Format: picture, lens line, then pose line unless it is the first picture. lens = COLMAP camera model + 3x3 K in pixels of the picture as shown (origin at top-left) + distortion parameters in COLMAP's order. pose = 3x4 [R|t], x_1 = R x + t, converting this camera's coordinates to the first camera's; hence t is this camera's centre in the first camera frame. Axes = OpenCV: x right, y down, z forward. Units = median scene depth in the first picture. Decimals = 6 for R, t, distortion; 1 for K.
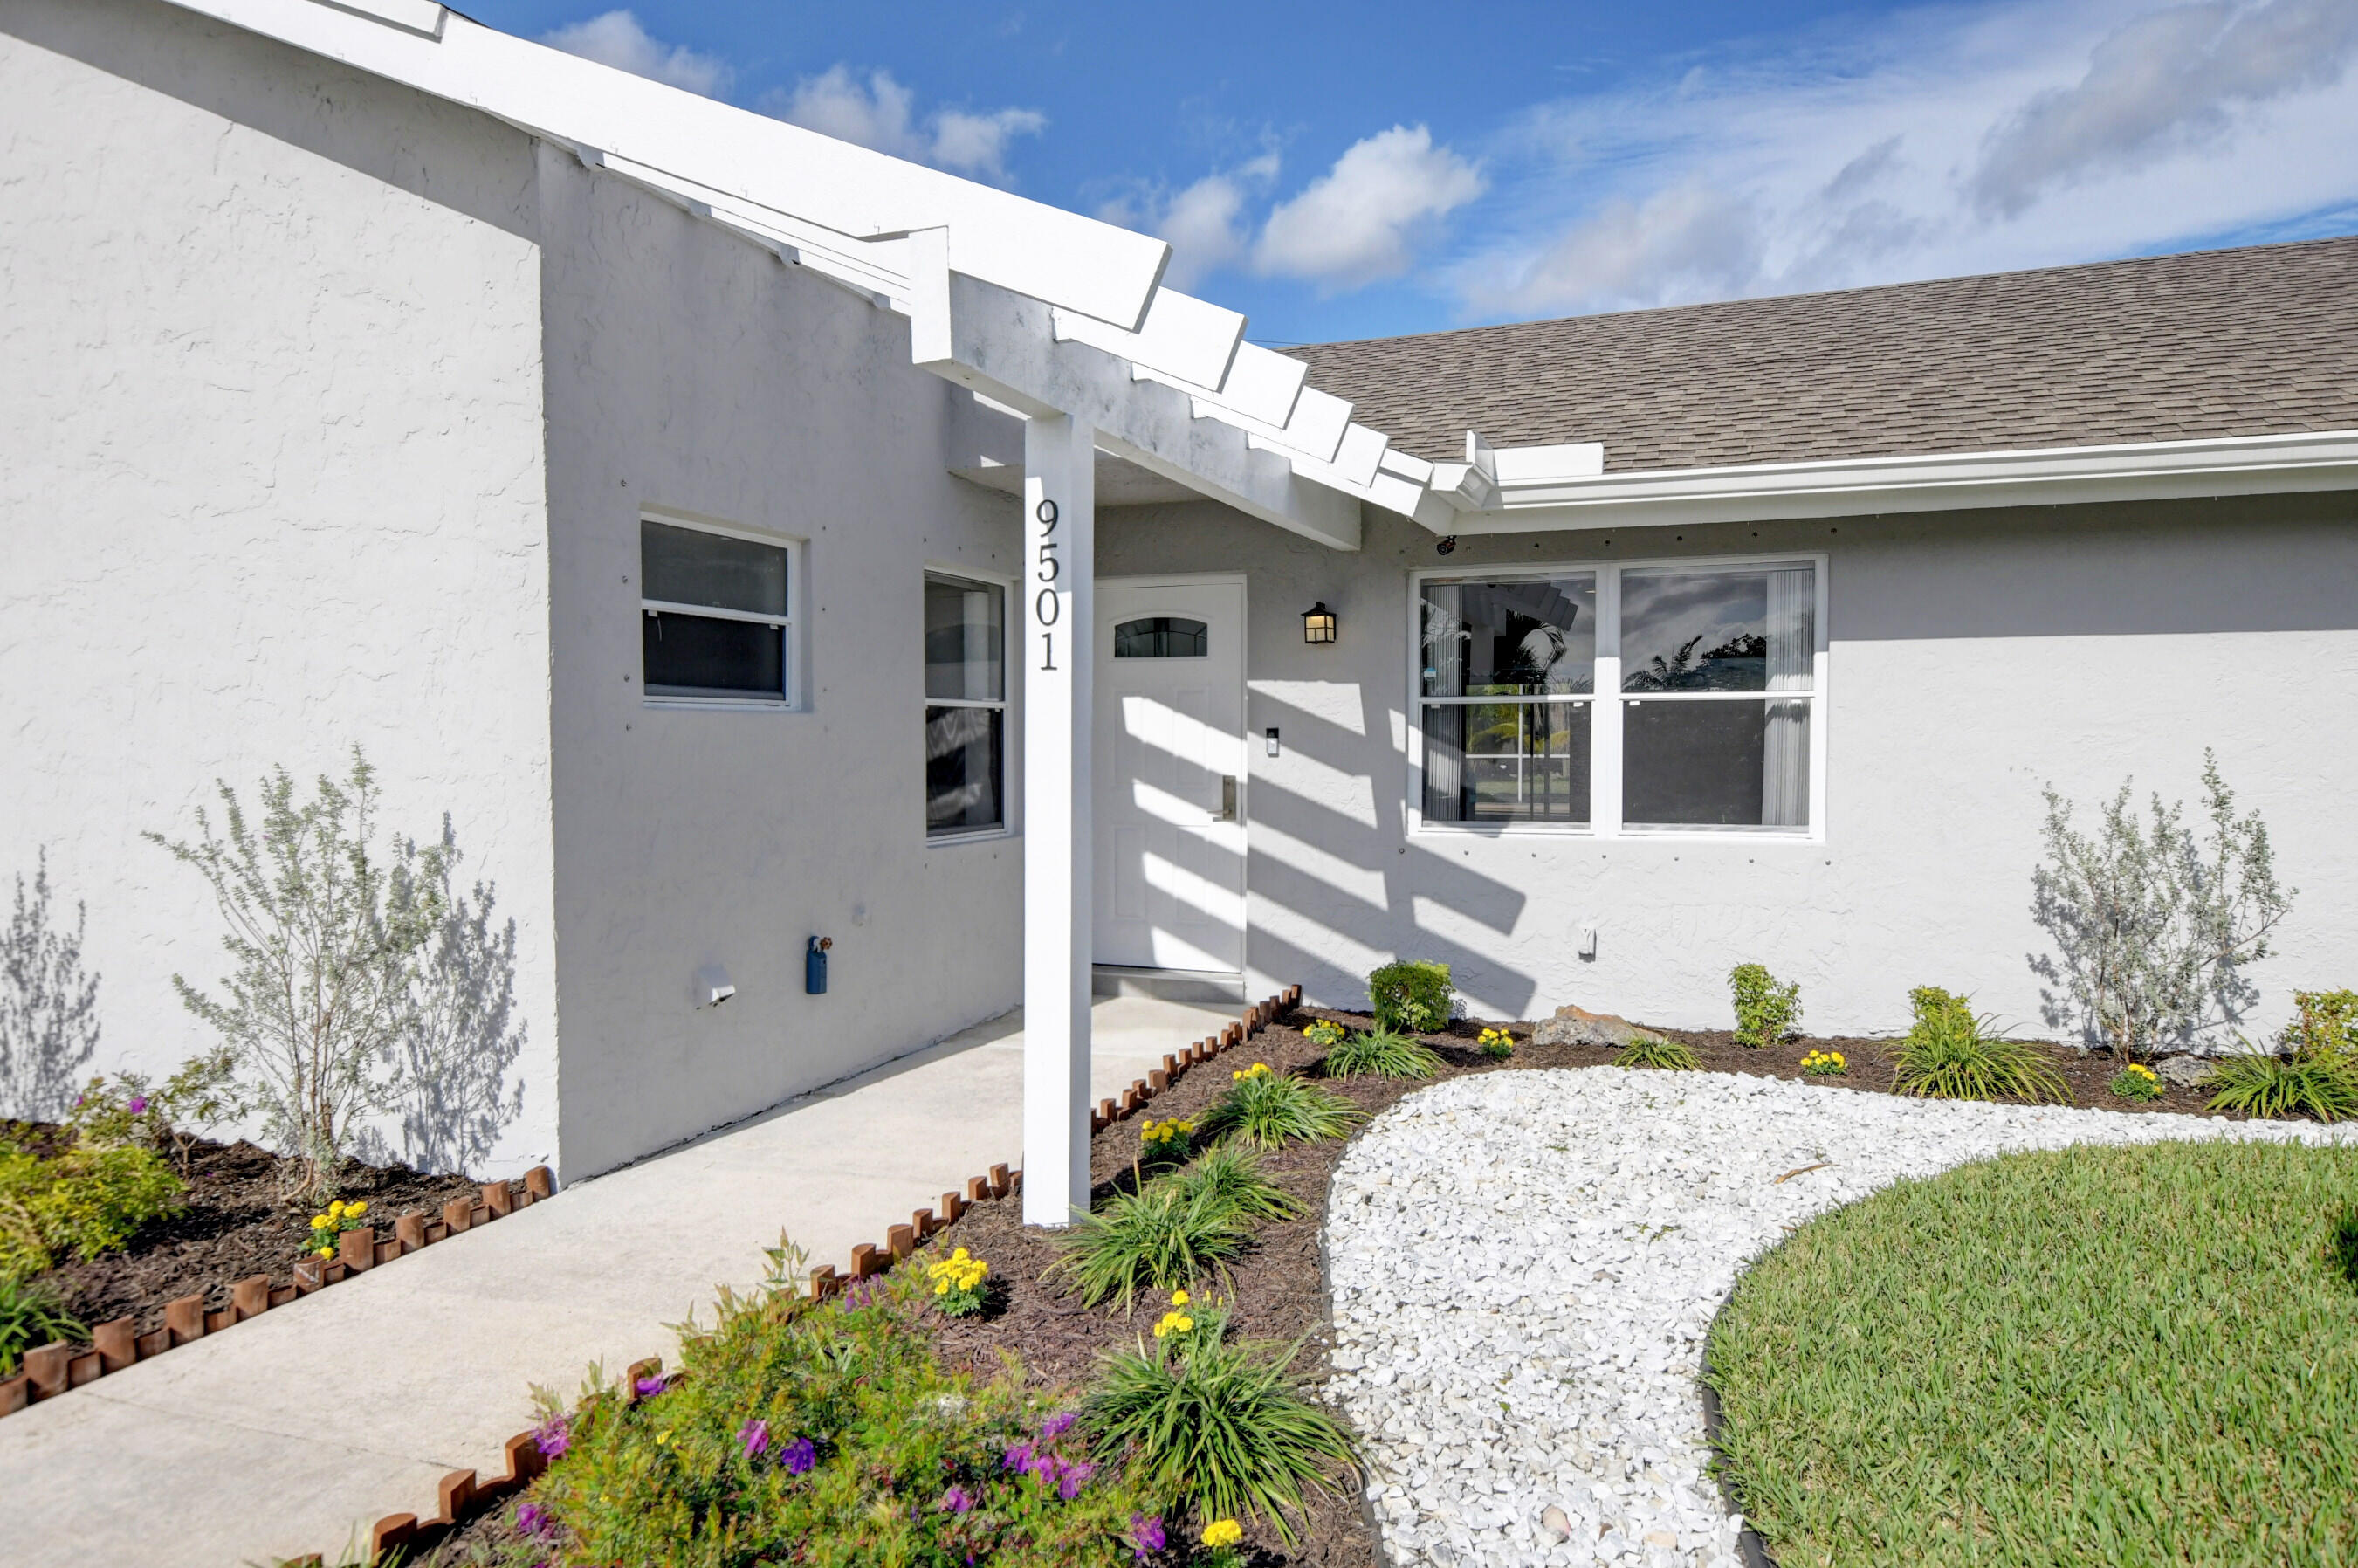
lens RADIAL K [[1510.1, 0, 1181.8], [0, 1510.1, 787.3], [0, 0, 1]] dist [0.006416, 0.000949]
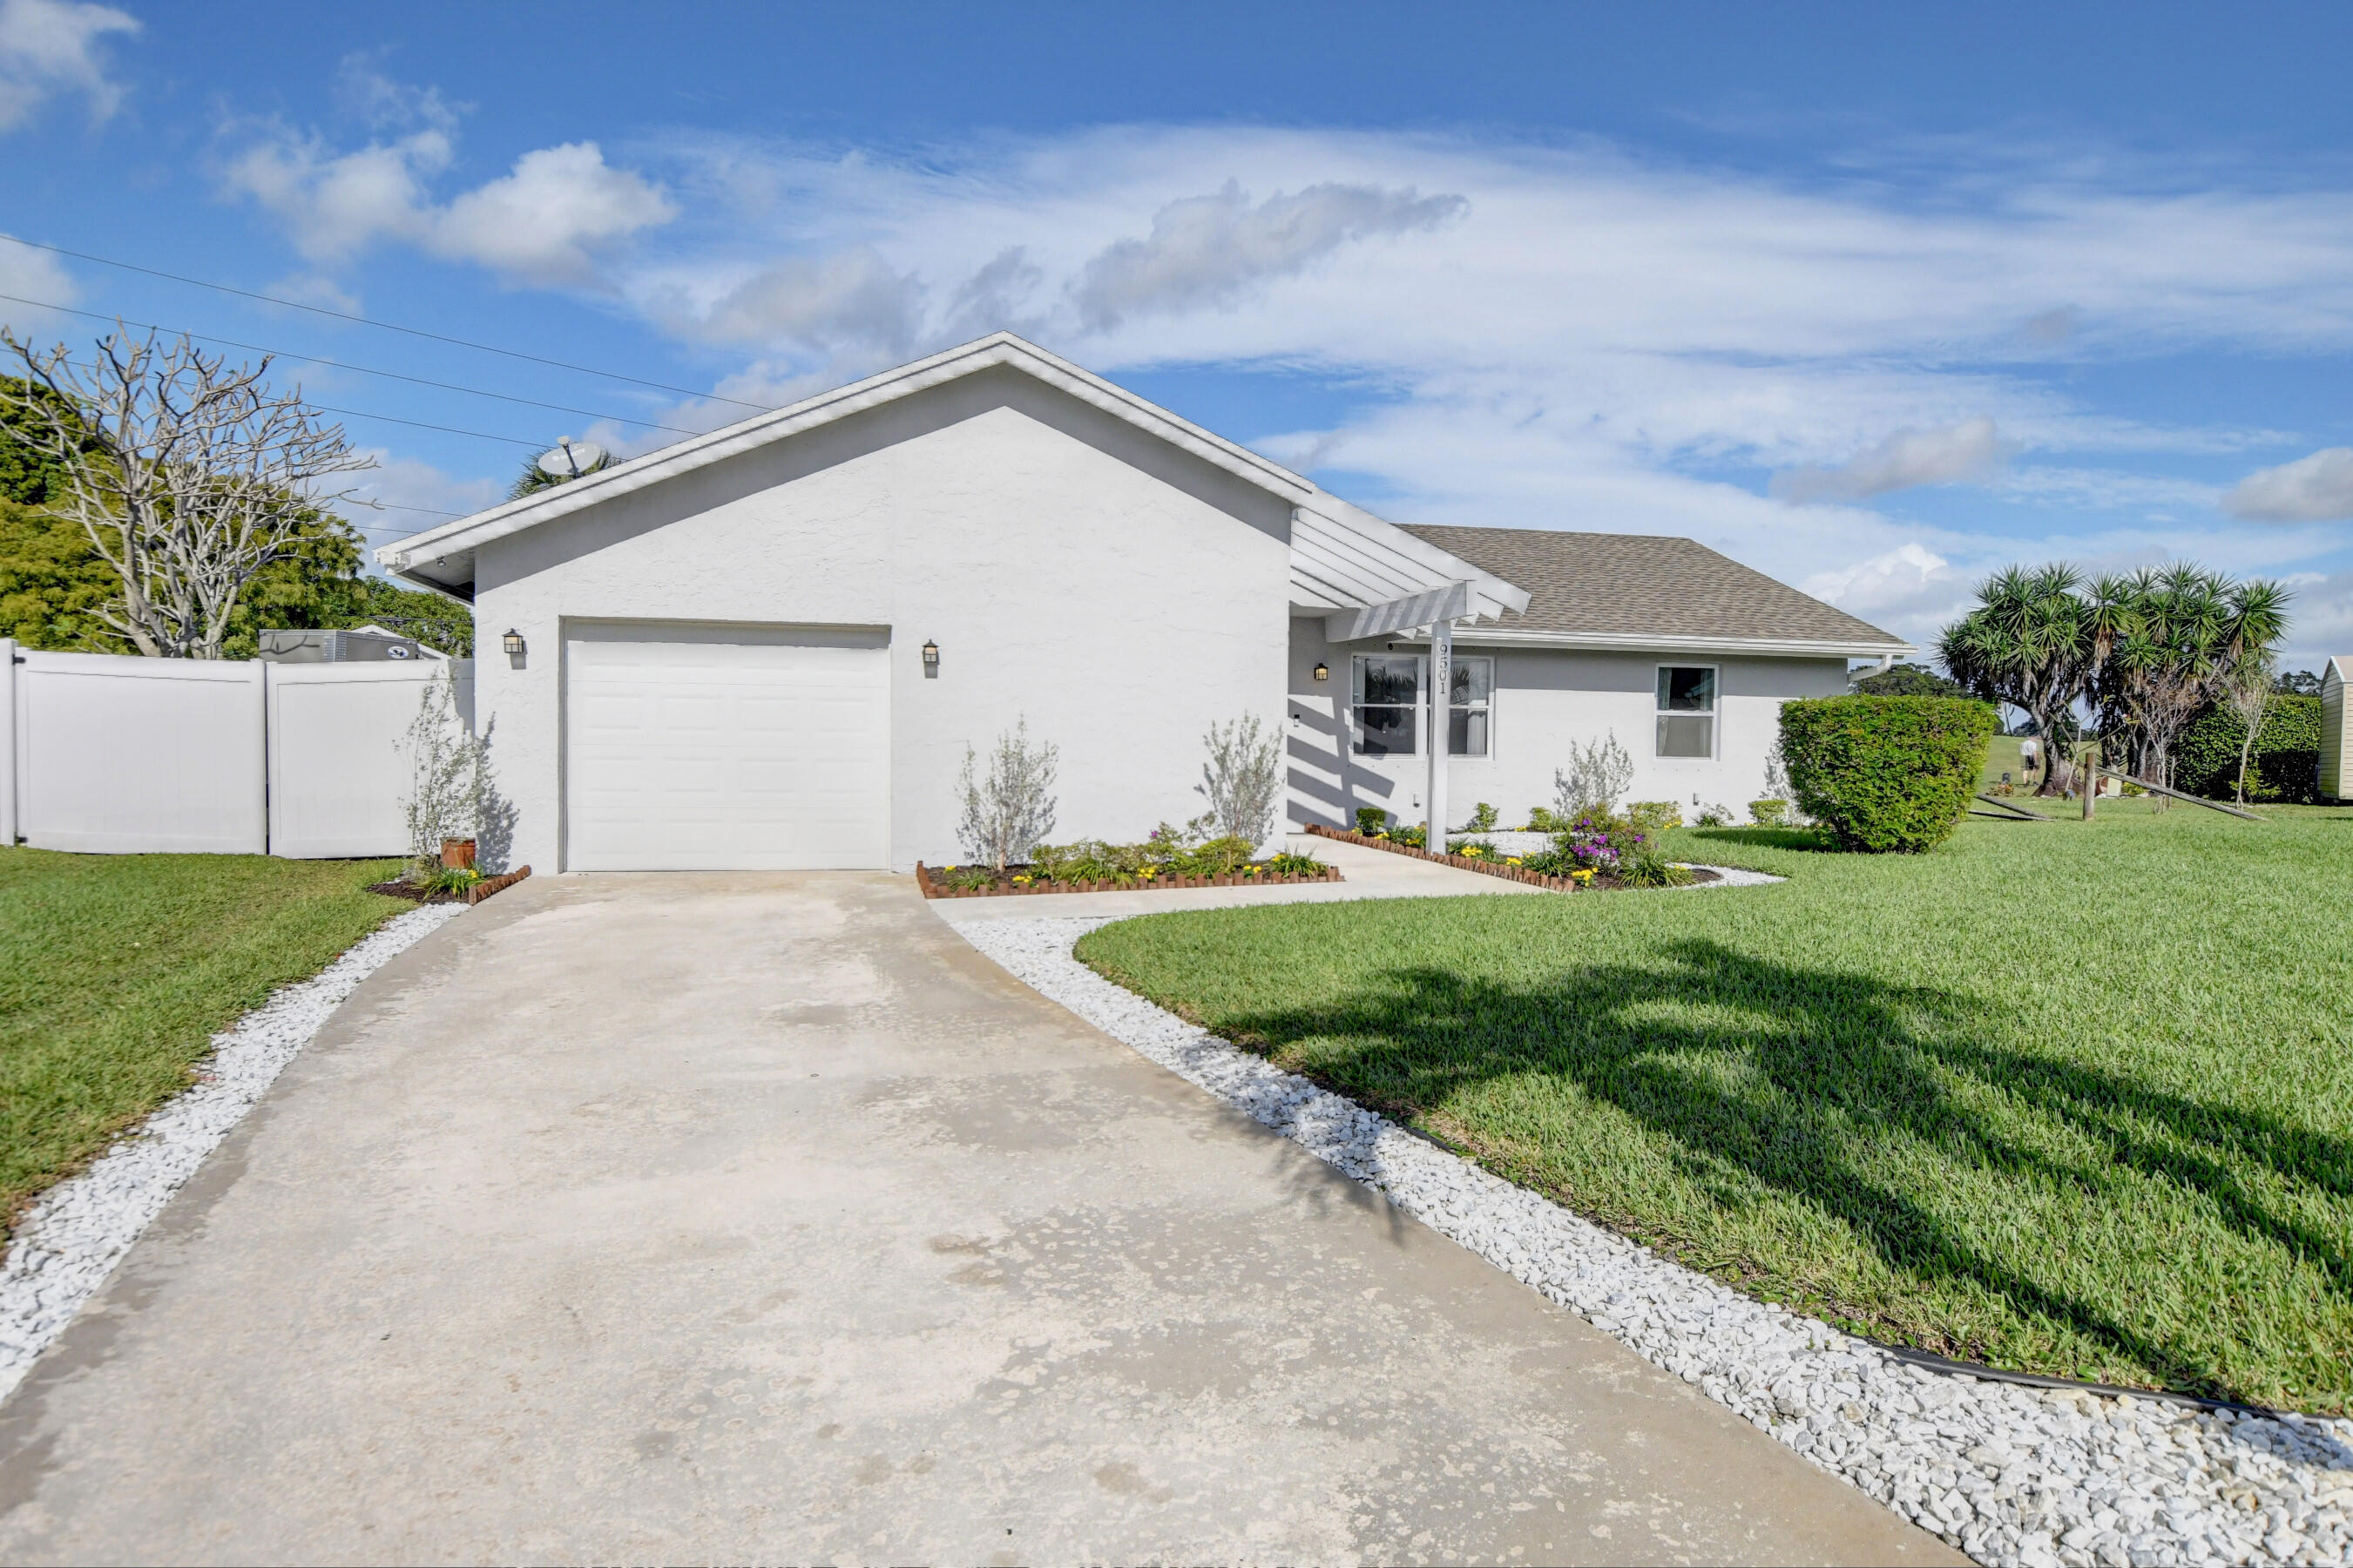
lens RADIAL K [[1506.8, 0, 1174.4], [0, 1506.8, 782.6], [0, 0, 1]] dist [0.006416, 0.000949]
pose [[0.826517, 0.001868, 0.562909, -1.473875], [0.002411, 0.999974, -0.006859, 0.085591], [-0.562907, 0.007026, 0.826491, -0.875608]]
